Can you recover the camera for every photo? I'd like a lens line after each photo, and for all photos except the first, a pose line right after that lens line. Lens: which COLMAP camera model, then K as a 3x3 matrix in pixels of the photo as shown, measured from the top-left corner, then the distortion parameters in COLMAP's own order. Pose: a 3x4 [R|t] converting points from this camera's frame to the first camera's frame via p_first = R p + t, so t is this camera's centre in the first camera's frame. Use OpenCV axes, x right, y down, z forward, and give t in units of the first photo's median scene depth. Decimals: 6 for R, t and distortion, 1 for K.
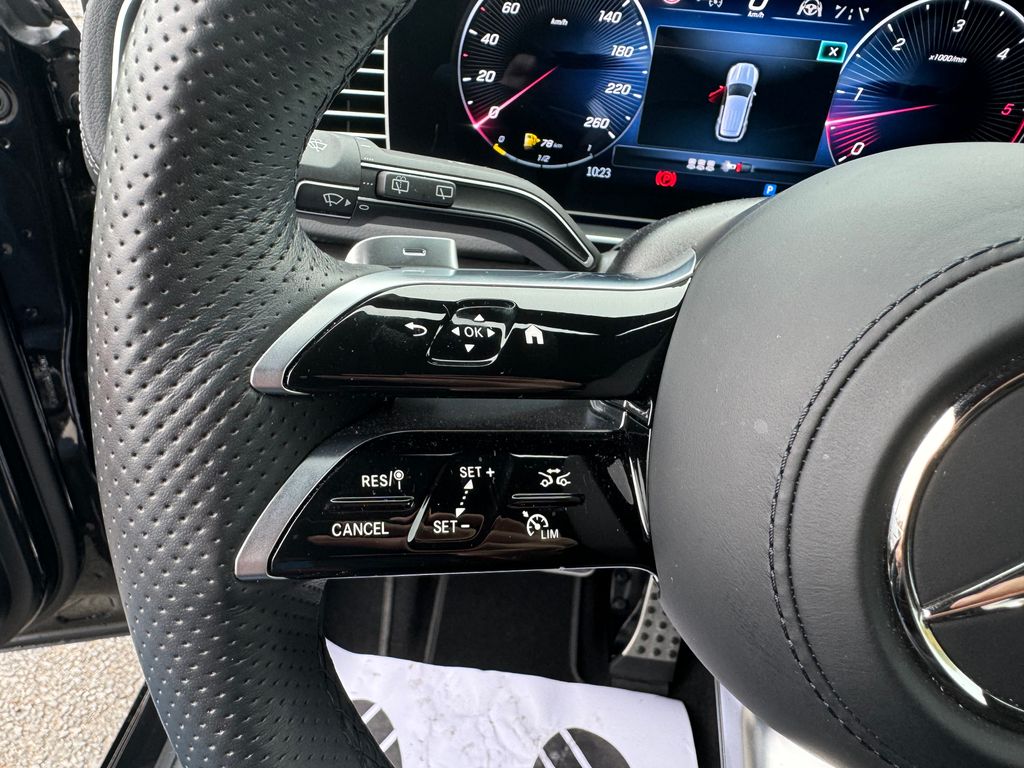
lens RADIAL K [[707.7, 0, 452.2], [0, 707.7, 383.8], [0, 0, 1]] dist [-0.008873, 0.002624]
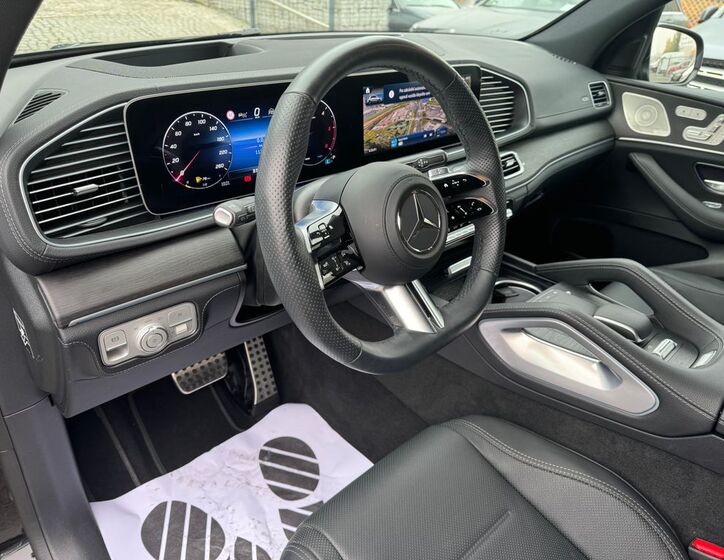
lens RADIAL K [[526.0, 0, 363.4], [0, 526.0, 290.4], [0, 0, 1]] dist [0.100121, -0.132007]
pose [[0.643816, -0.421604, 0.638554, -0.949773], [0.410100, 0.894658, 0.177216, -0.094364], [-0.646002, 0.147776, 0.748895, -0.784945]]
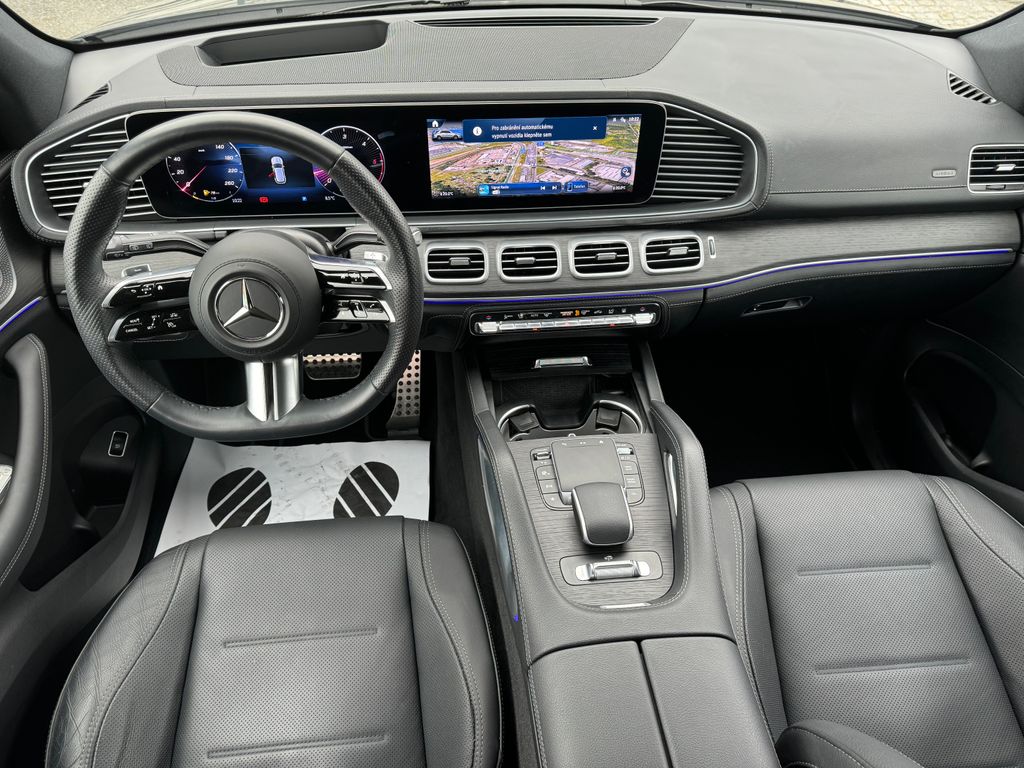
lens RADIAL K [[720.8, 0, 511.7], [0, 720.8, 402.6], [0, 0, 1]] dist [0.080252, -0.099376]
pose [[0.974965, -0.186471, 0.121131, 0.779364], [0.159599, 0.966144, 0.202714, 0.030710], [-0.154830, -0.178307, 0.971717, -2.008002]]
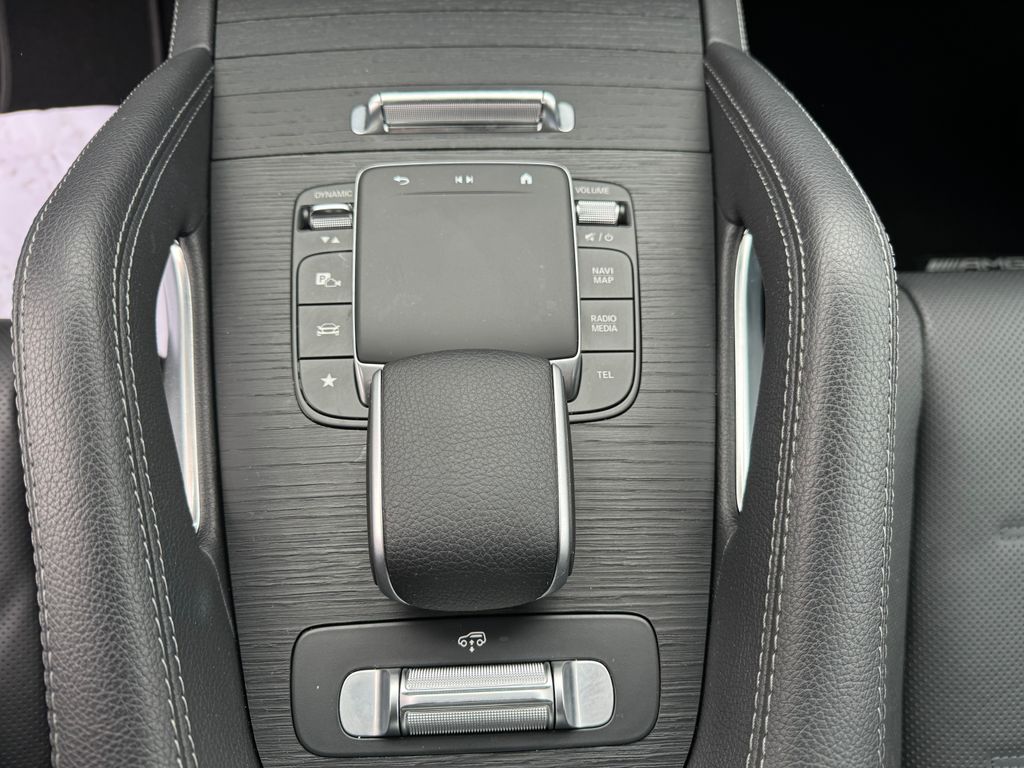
lens RADIAL K [[734.8, 0, 512.0], [0, 734.8, 384.0], [0, 0, 1]] dist [0.077091, -0.103364]
pose [[0.986324, -0.162481, 0.027645, 1.352565], [0.118108, 0.813778, 0.569048, 0.503894], [-0.114956, -0.558001, 0.821840, -0.205101]]
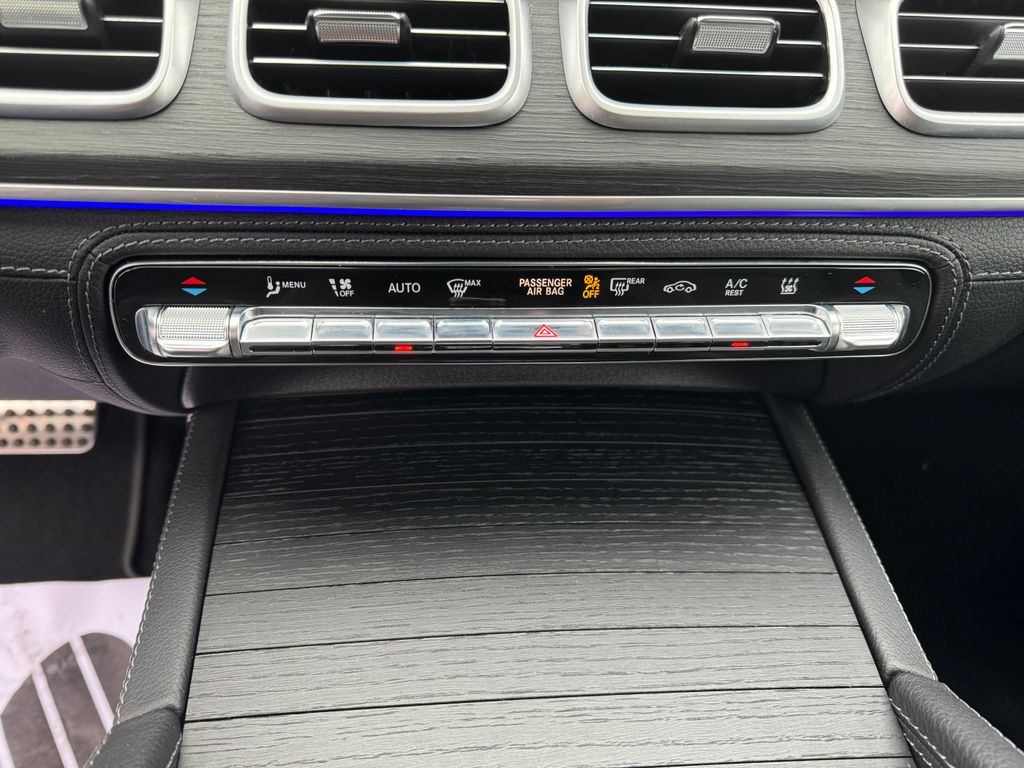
lens RADIAL K [[734.8, 0, 512.0], [0, 734.8, 384.0], [0, 0, 1]] dist [0.077091, -0.103364]
pose [[0.978682, -0.138178, 0.151950, 1.284636], [0.115405, 0.981978, 0.149671, 0.300751], [-0.169893, -0.128944, 0.976990, 0.250397]]
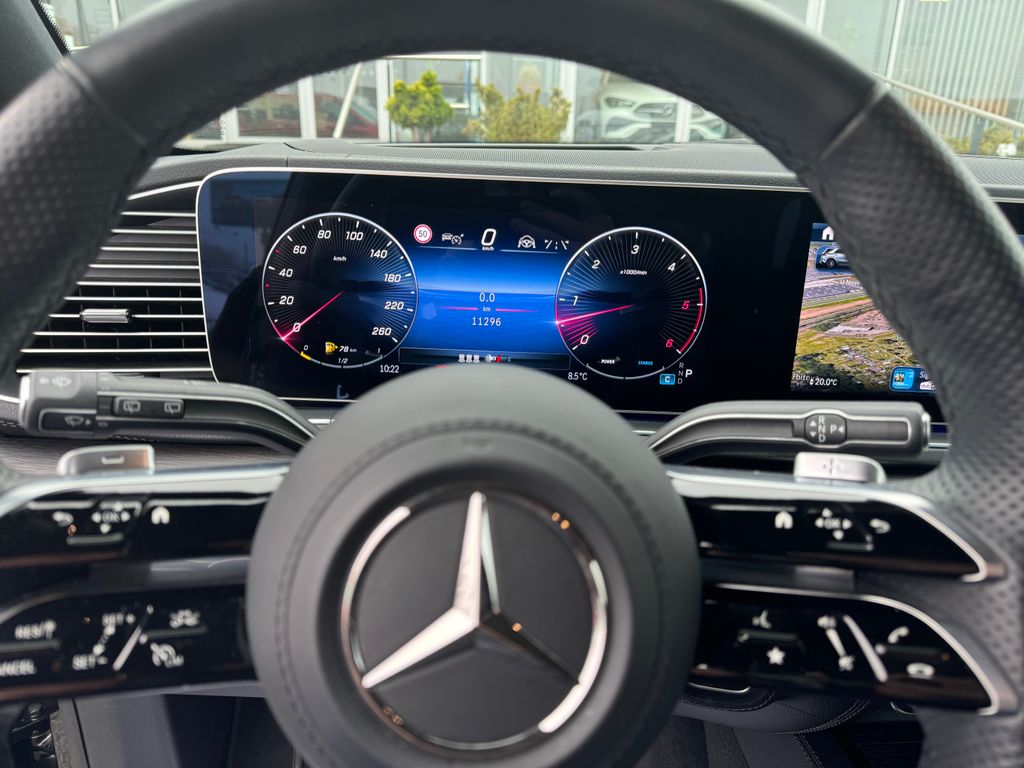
lens RADIAL K [[720.1, 0, 512.0], [0, 720.1, 384.0], [0, 0, 1]] dist [0.191108, -0.420355]
pose [[0.991222, -0.065806, 0.114664, 0.295006], [0.090734, 0.969425, -0.227996, 0.034215], [-0.096155, 0.236398, 0.966887, -0.247956]]
